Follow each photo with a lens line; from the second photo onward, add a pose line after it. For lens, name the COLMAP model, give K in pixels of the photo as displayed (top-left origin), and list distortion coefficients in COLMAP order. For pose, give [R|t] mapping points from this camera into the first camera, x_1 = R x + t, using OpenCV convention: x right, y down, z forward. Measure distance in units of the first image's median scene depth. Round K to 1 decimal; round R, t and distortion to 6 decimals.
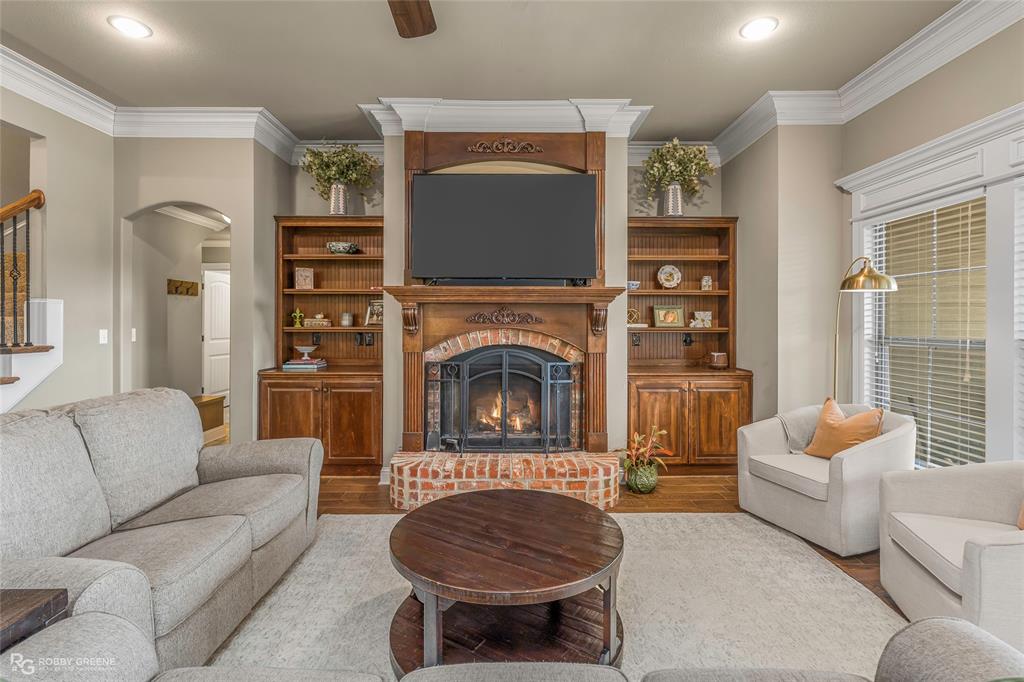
lens RADIAL K [[469.5, 0, 510.5], [0, 469.5, 323.0], [0, 0, 1]] dist [-0.018906, -0.000150]
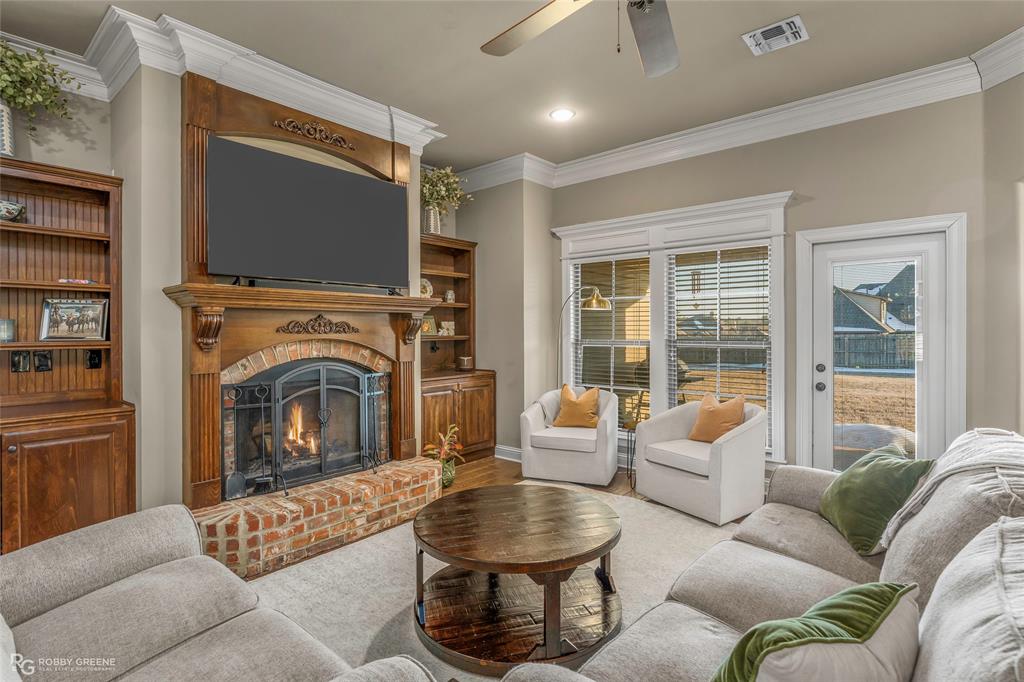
lens RADIAL K [[490.8, 0, 510.1], [0, 490.8, 331.5], [0, 0, 1]] dist [-0.015576, 0.000040]
pose [[0.660996, -0.006233, 0.750363, -0.460122], [0.006375, 0.999976, 0.002691, -0.003364], [-0.750362, 0.003005, 0.661020, 0.121530]]
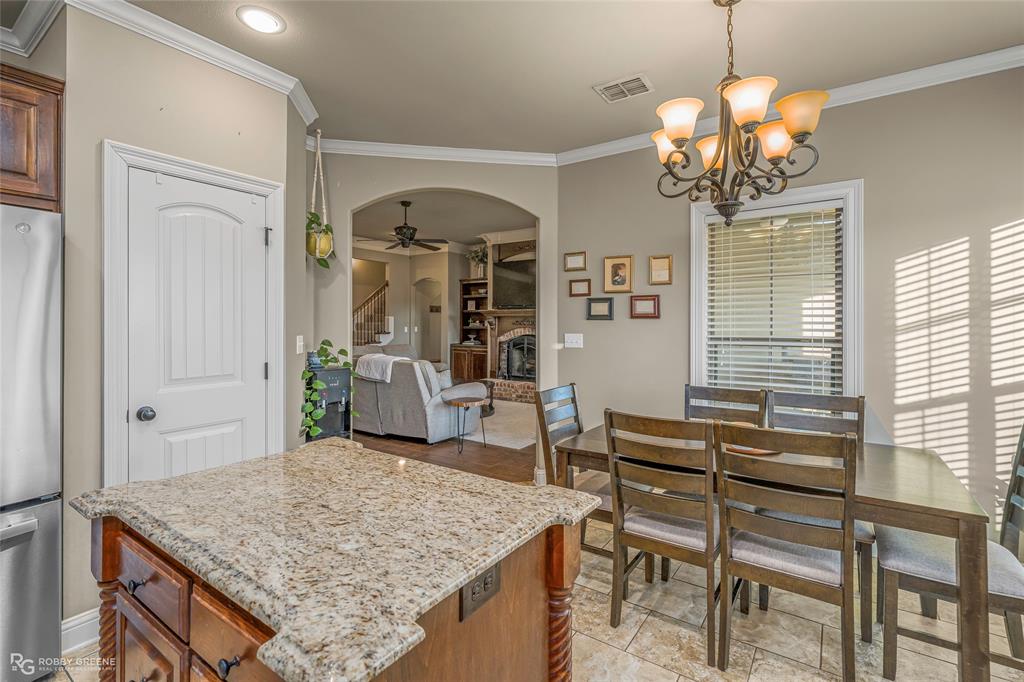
lens RADIAL K [[469.5, 0, 510.5], [0, 469.5, 323.0], [0, 0, 1]] dist [-0.018906, -0.000150]
pose [[0.814344, 0.002130, -0.580379, 1.245028], [-0.003638, 0.999992, -0.001434, -0.007418], [0.580371, 0.003279, 0.814346, -0.909783]]
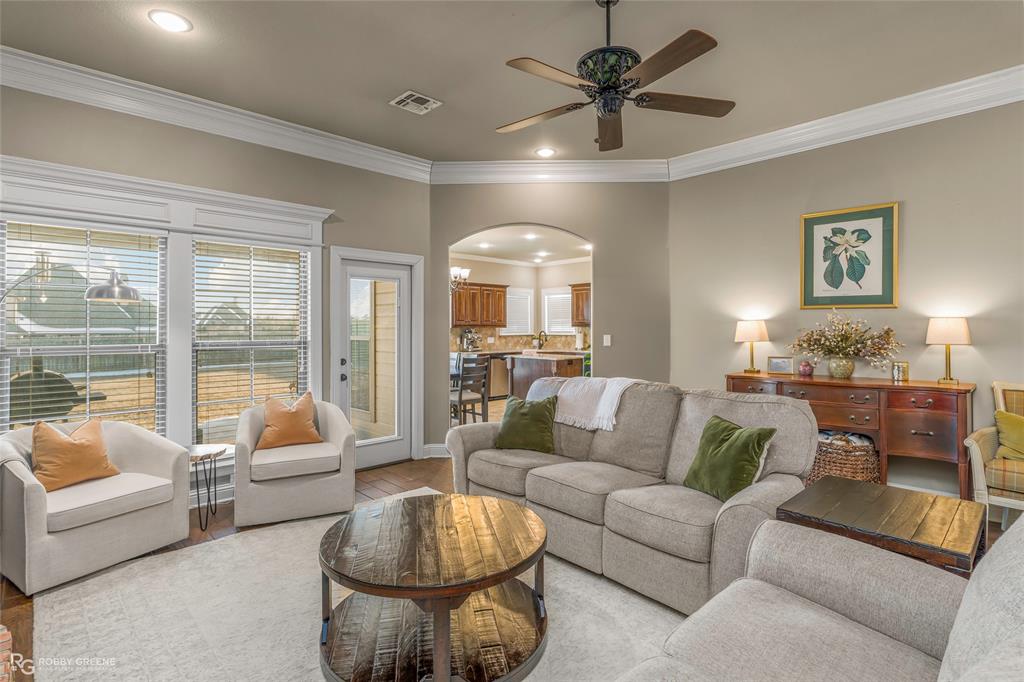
lens RADIAL K [[490.8, 0, 510.1], [0, 490.8, 331.5], [0, 0, 1]] dist [-0.015576, 0.000040]
pose [[-0.675786, -0.004771, 0.737082, -0.466229], [0.003087, 0.999952, 0.009303, -0.007441], [-0.737091, 0.008563, -0.675739, 0.818550]]
